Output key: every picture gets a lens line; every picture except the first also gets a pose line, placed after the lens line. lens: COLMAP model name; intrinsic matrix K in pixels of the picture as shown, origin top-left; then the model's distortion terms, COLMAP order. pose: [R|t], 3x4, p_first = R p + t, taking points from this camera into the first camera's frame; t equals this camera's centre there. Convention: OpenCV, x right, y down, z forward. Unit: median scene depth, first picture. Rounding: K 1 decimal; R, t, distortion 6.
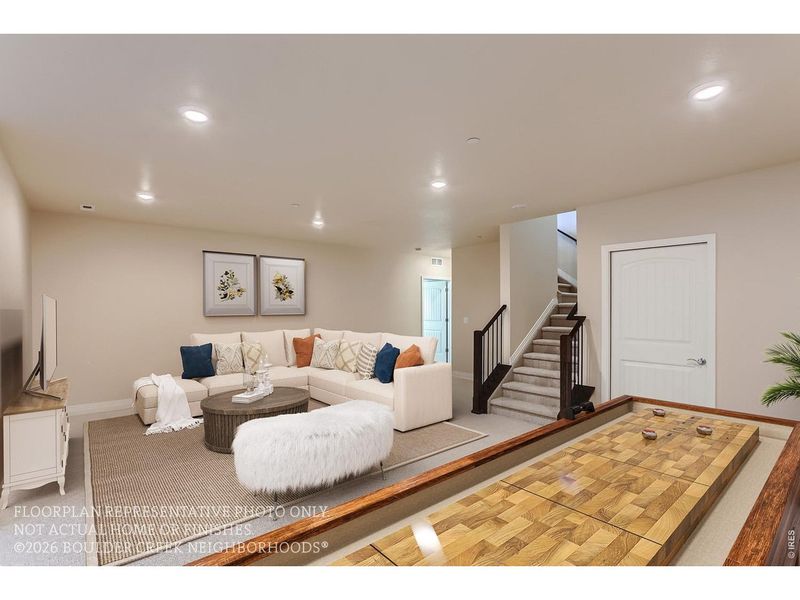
lens RADIAL K [[393.2, 0, 404.5], [0, 393.2, 304.2], [0, 0, 1]] dist [0.004146, 0.000267]
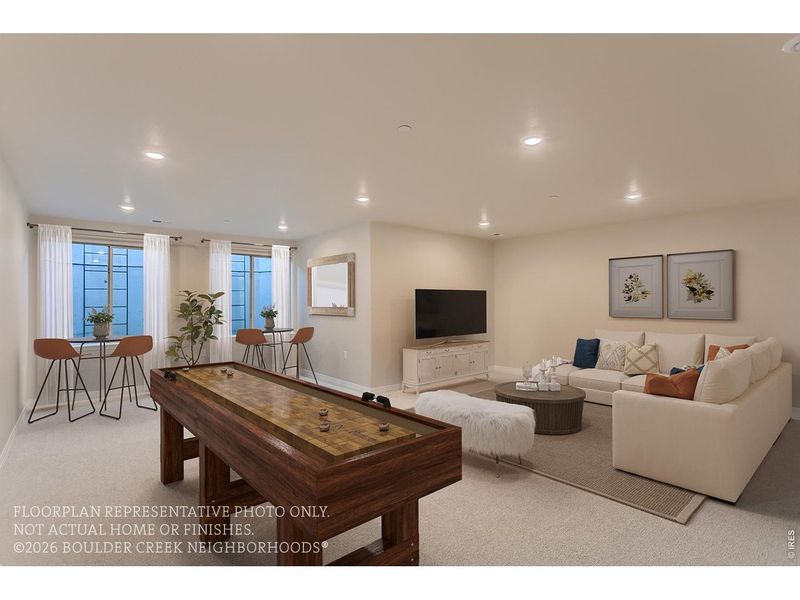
lens RADIAL K [[393.2, 0, 403.6], [0, 393.2, 301.5], [0, 0, 1]] dist [0.004146, 0.000267]
pose [[0.011913, -0.000163, -0.999929, 0.592375], [0.002882, 0.999996, -0.000128, -0.014300], [0.999925, -0.002880, 0.011913, 0.378149]]
